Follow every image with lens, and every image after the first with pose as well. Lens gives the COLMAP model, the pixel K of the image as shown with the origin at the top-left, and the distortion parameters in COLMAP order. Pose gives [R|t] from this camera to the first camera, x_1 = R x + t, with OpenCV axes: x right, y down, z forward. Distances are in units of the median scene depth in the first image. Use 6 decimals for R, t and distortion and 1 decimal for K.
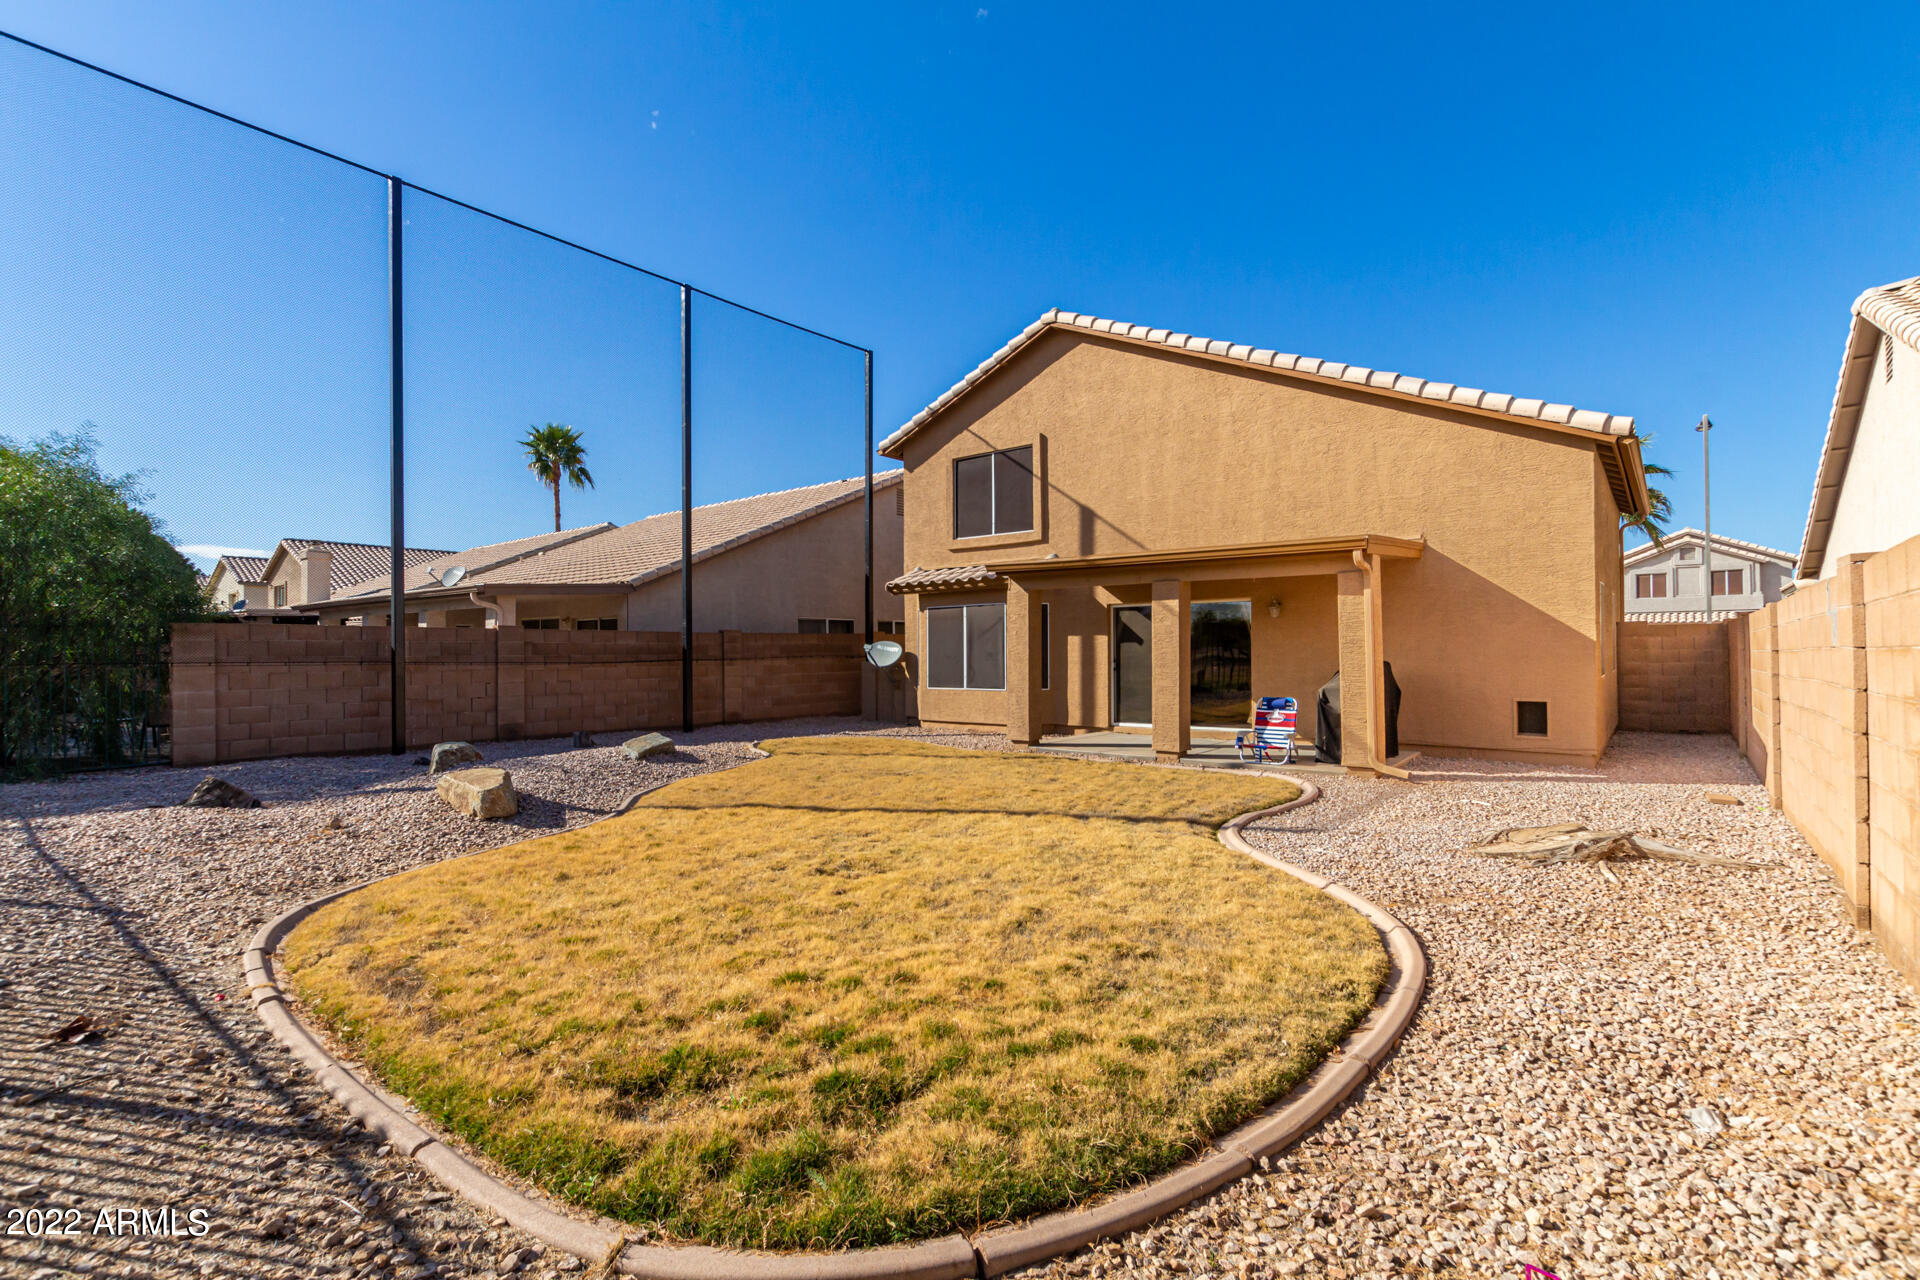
lens RADIAL K [[912.2, 0, 956.8], [0, 912.2, 648.3], [0, 0, 1]] dist [0.024972, -0.001249]
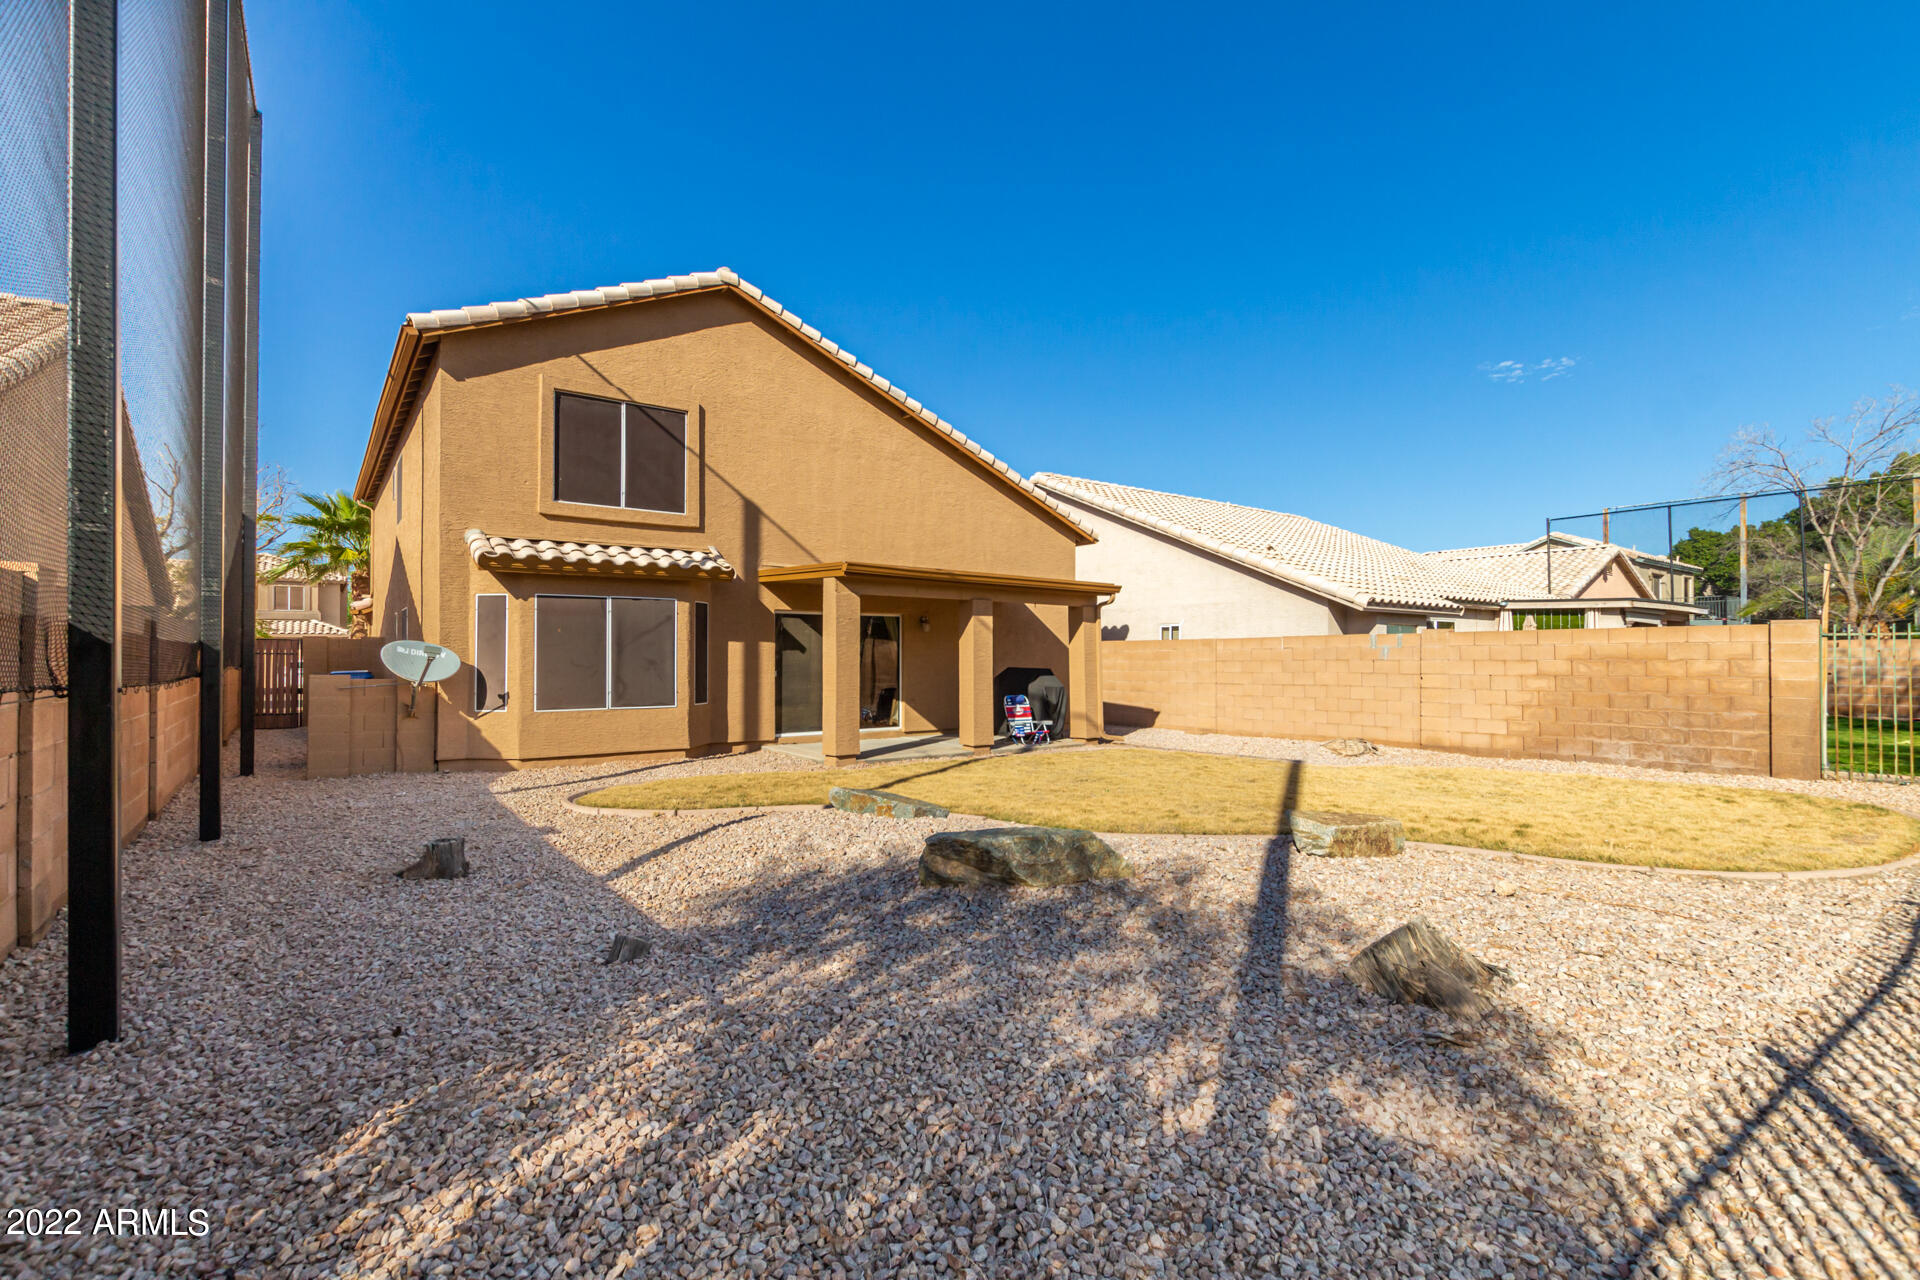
lens RADIAL K [[912.2, 0, 957.7], [0, 912.2, 646.6], [0, 0, 1]] dist [0.024972, -0.001249]
pose [[0.213113, 0.014292, 0.976923, -0.701539], [-0.007678, 0.999887, -0.012953, 0.001086], [-0.976997, -0.004740, 0.213199, 0.596735]]
